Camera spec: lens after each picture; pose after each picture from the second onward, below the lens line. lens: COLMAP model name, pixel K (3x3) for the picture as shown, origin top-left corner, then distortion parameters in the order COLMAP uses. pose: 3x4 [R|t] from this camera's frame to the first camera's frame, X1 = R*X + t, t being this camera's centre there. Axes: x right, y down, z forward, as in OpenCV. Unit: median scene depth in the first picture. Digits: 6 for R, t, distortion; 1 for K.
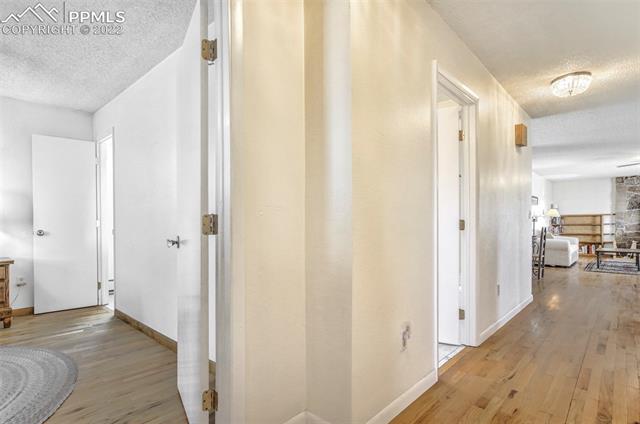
lens RADIAL K [[335.0, 0, 319.4], [0, 335.0, 216.7], [0, 0, 1]] dist [-0.013938, -0.000185]
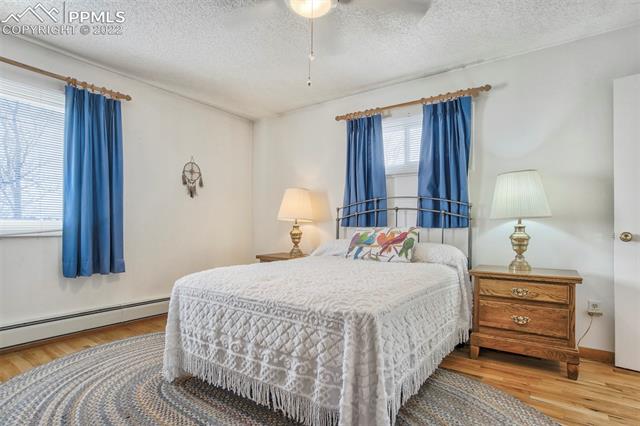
lens RADIAL K [[333.6, 0, 319.3], [0, 333.6, 215.3], [0, 0, 1]] dist [0.006006, 0.001137]
pose [[0.139491, 0.007660, -0.990194, -0.323692], [0.000065, 0.999970, 0.007745, 0.004475], [0.990223, -0.001144, 0.139486, 0.371735]]
